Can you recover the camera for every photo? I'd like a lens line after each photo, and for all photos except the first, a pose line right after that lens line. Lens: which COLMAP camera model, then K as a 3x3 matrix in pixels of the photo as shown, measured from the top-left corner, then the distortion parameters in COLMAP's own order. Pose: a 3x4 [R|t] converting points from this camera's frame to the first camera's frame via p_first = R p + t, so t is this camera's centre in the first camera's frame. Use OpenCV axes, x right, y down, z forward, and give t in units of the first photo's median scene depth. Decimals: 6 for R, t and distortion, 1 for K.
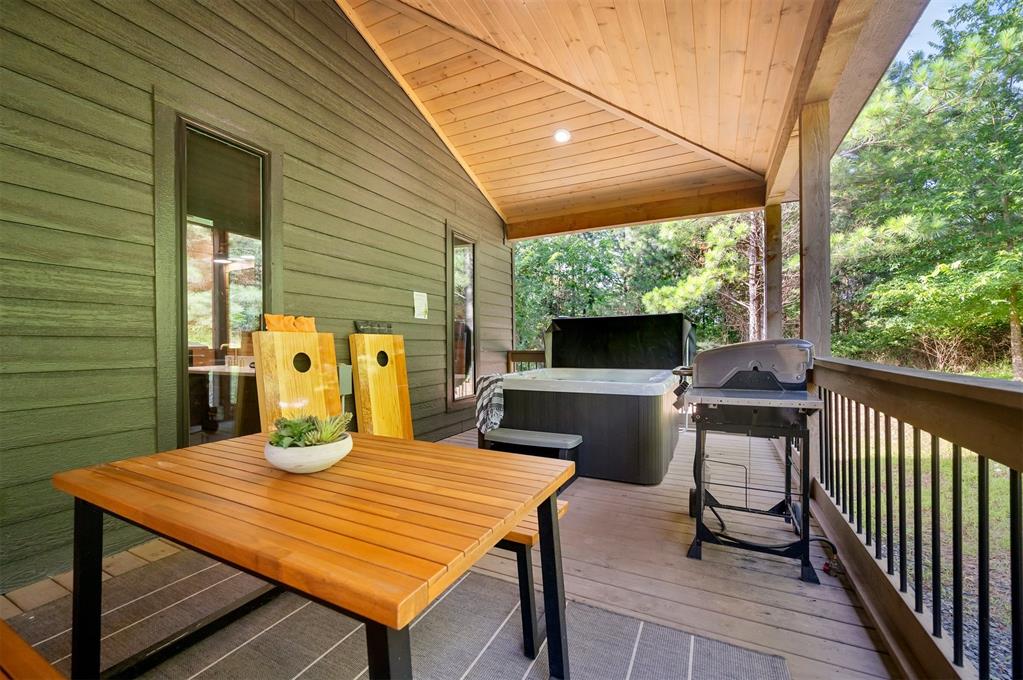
lens RADIAL K [[423.4, 0, 511.5], [0, 423.4, 340.0], [0, 0, 1]] dist [-0.000959, -0.000038]
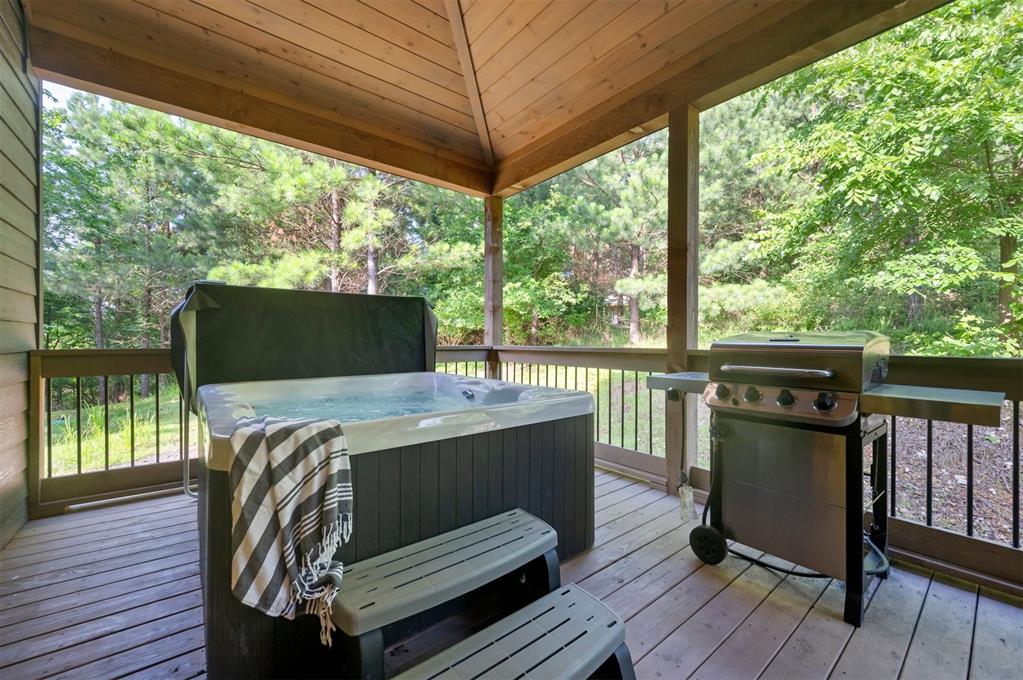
lens RADIAL K [[405.9, 0, 515.7], [0, 405.9, 335.4], [0, 0, 1]] dist [0.000941, 0.000380]
pose [[0.411815, 0.017037, 0.911108, -0.232569], [-0.014348, 0.999823, -0.012210, 0.014001], [-0.911155, -0.008044, 0.411986, 0.620678]]
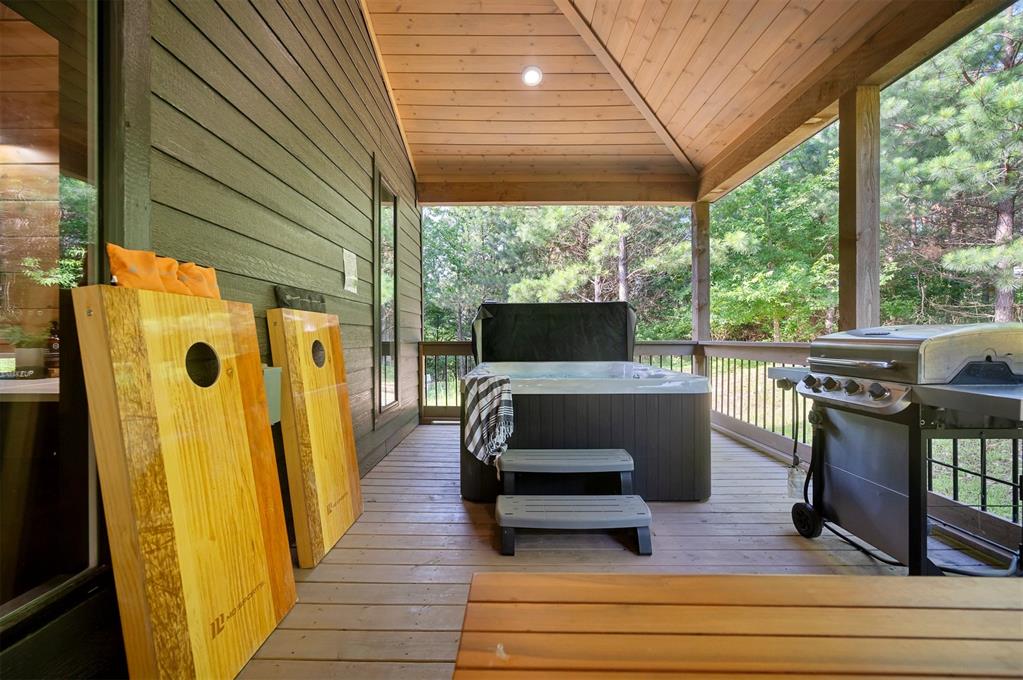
lens RADIAL K [[411.3, 0, 514.3], [0, 411.3, 333.3], [0, 0, 1]] dist [-0.000801, 0.000005]
pose [[0.893197, 0.006814, 0.449614, -0.276567], [-0.007300, 0.999973, -0.000651, 0.012256], [-0.449606, -0.002701, 0.893223, 0.324798]]
